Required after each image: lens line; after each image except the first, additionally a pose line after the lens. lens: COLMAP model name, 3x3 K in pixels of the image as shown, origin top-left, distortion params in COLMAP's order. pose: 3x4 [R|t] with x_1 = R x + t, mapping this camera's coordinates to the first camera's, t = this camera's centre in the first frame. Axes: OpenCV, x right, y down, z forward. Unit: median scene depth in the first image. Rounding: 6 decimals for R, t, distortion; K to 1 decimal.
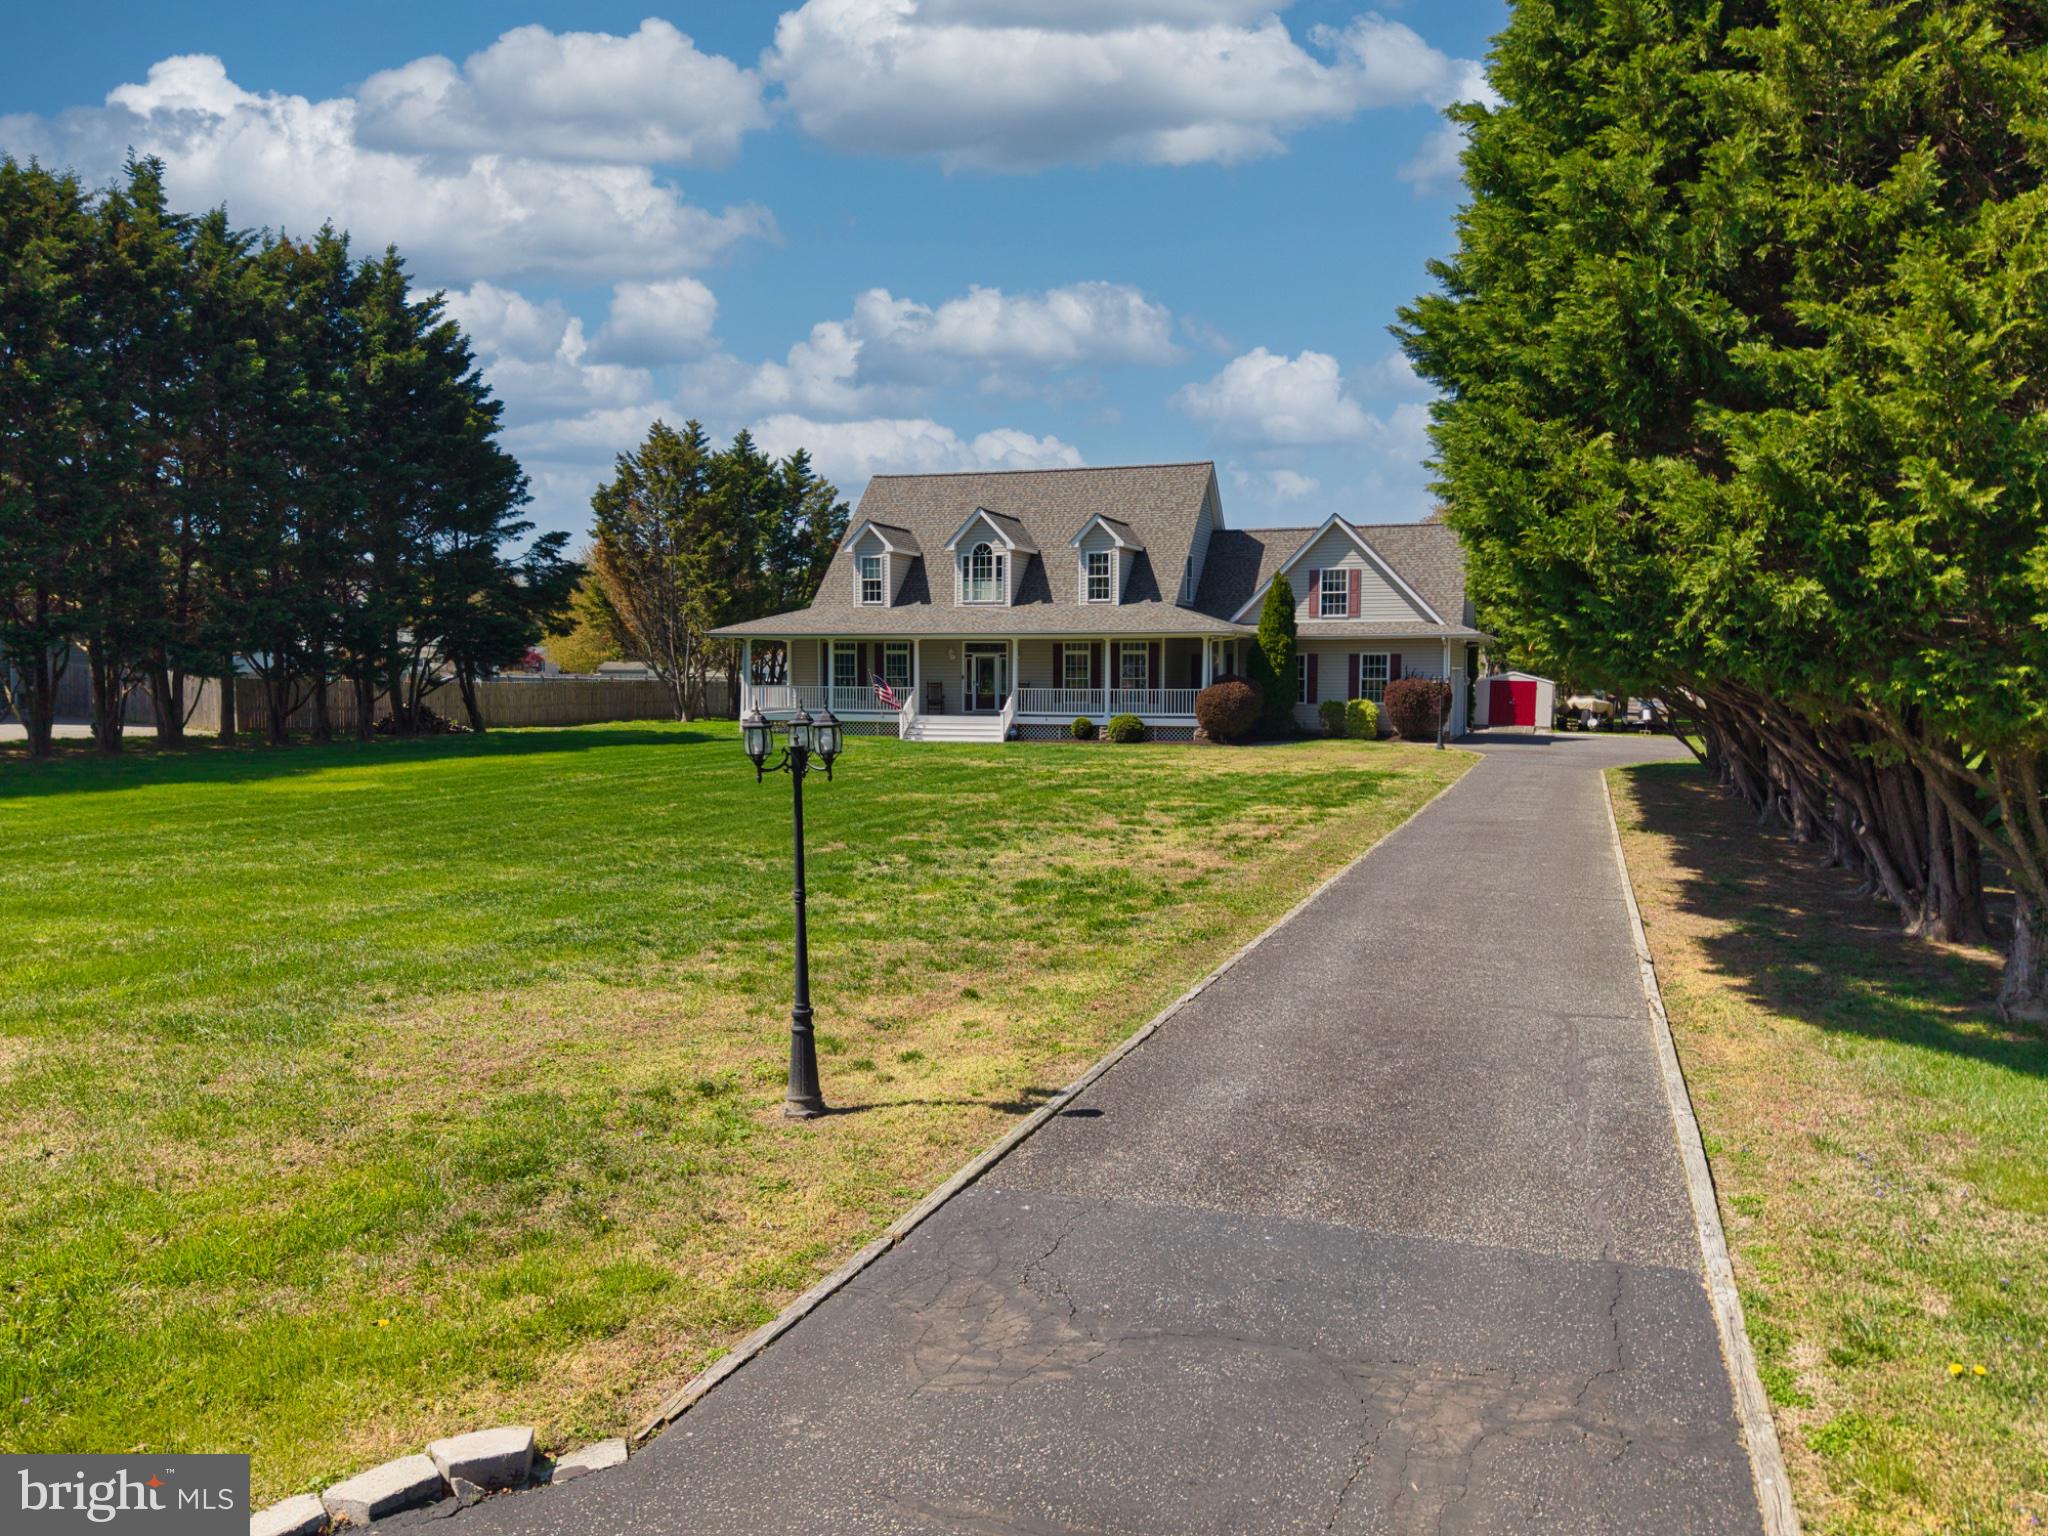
lens RADIAL K [[1539.5, 0, 1024.0], [0, 1539.5, 768.0], [0, 0, 1]] dist [0.082890, -0.000852]
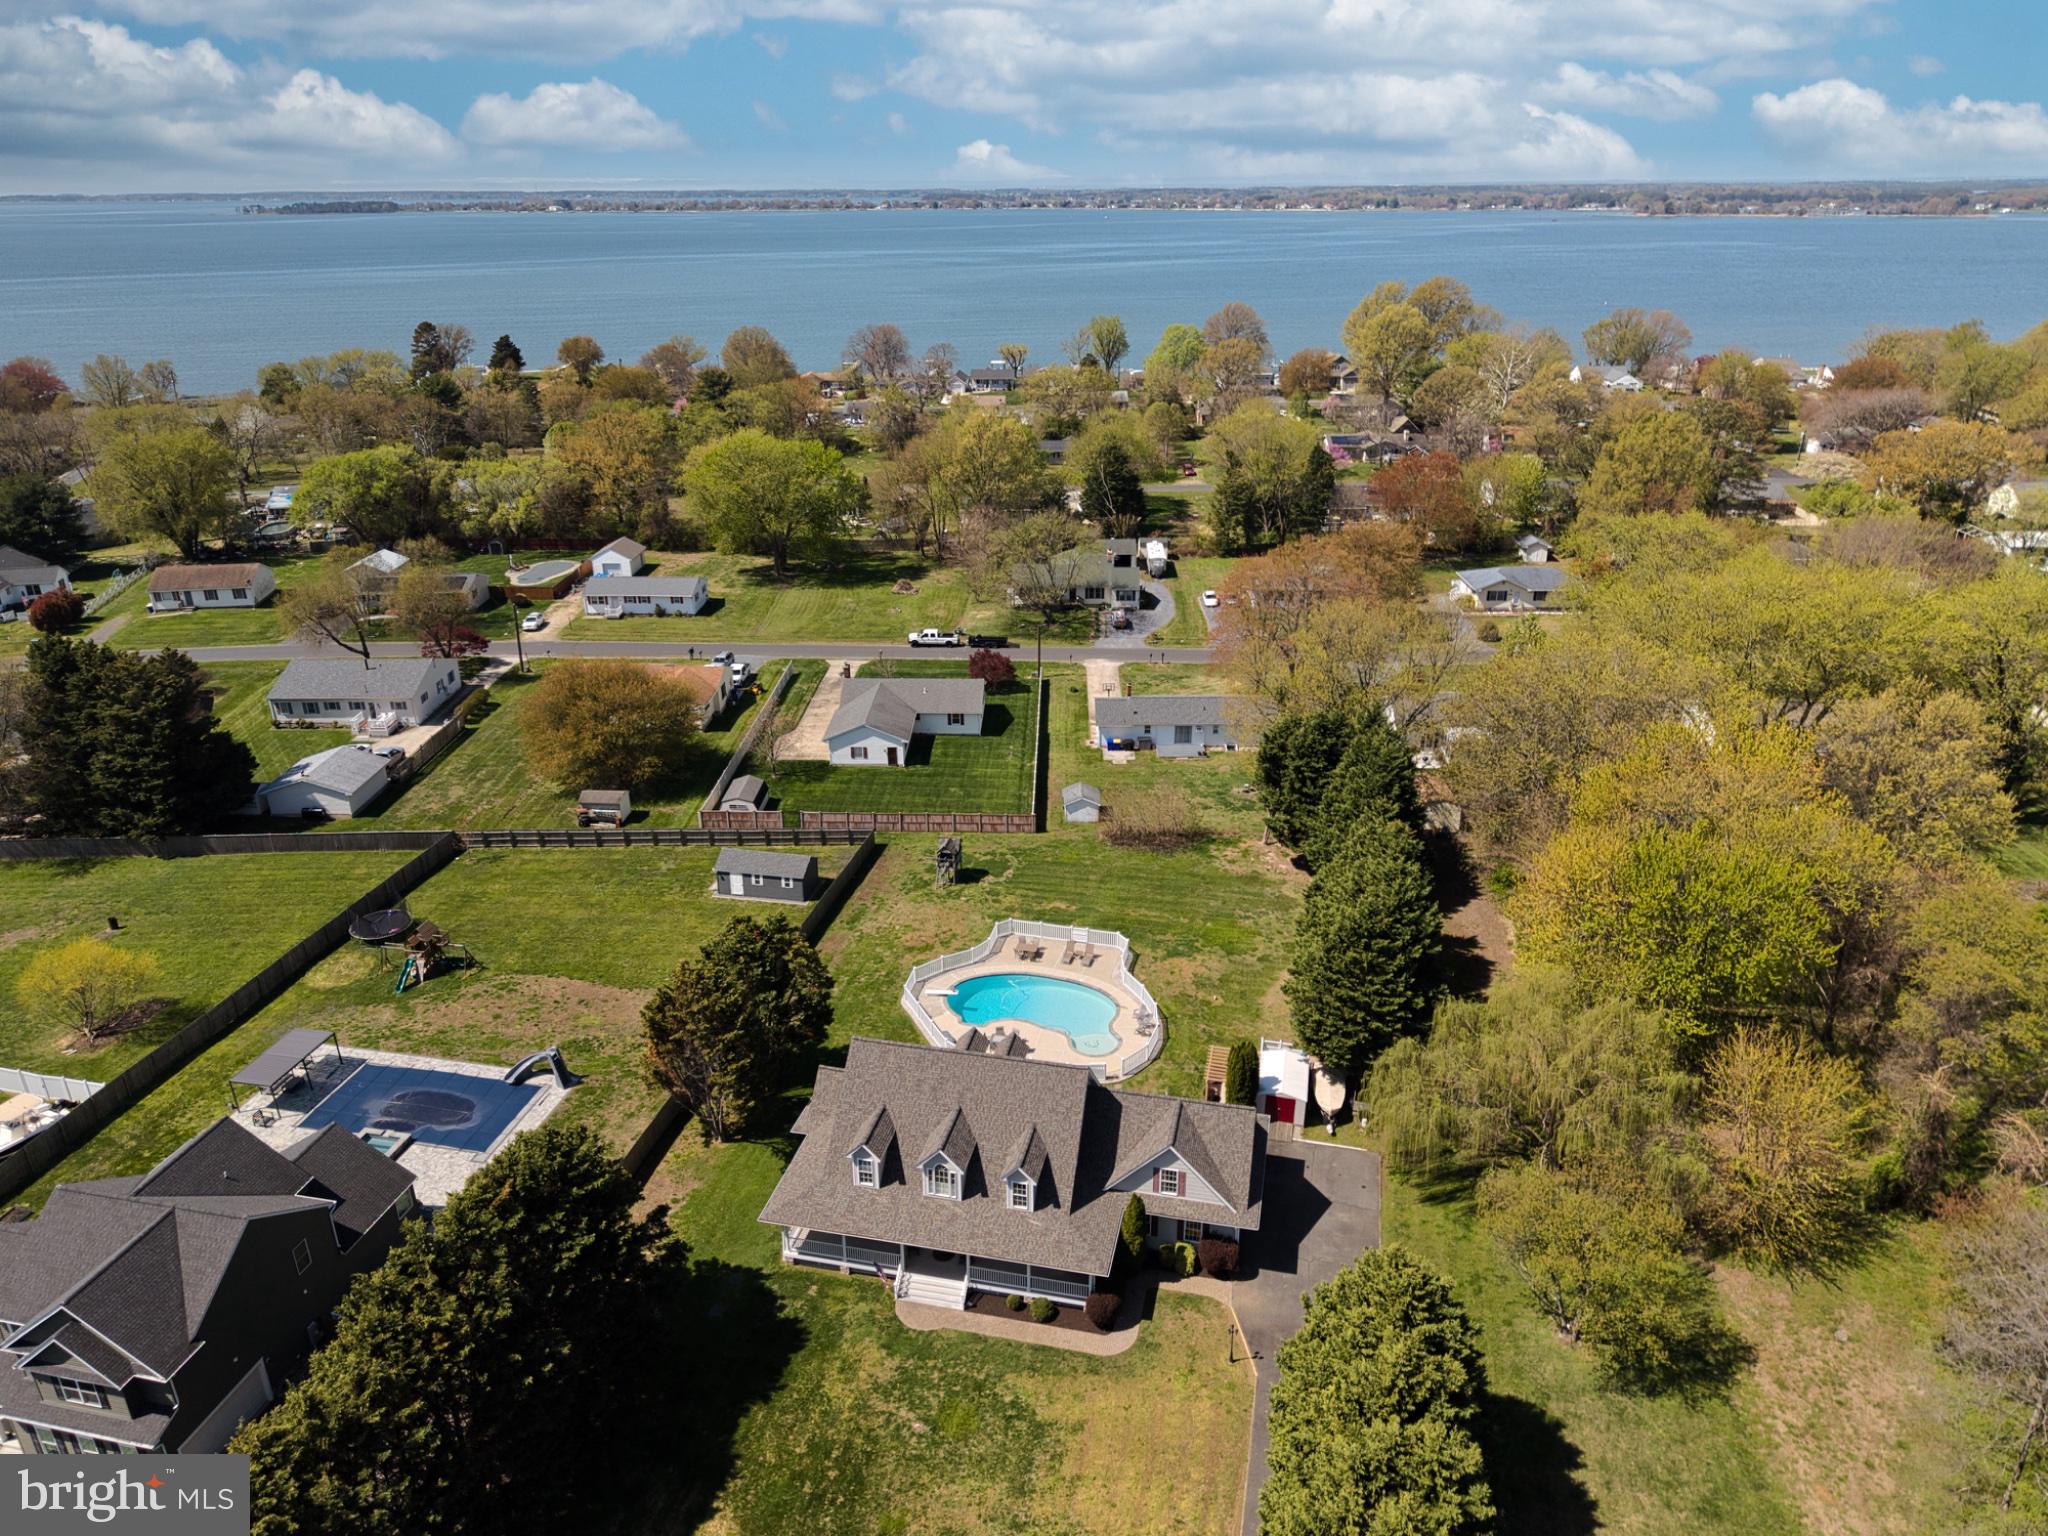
lens RADIAL K [[1368.3, 0, 1024.0], [0, 1368.3, 768.0], [0, 0, 1]] dist [0.028260, -0.031362]
pose [[0.993339, -0.054347, 0.101605, -0.061778], [0.017924, 0.943931, 0.329657, -0.954813], [-0.113824, -0.325640, 0.938617, -0.144641]]
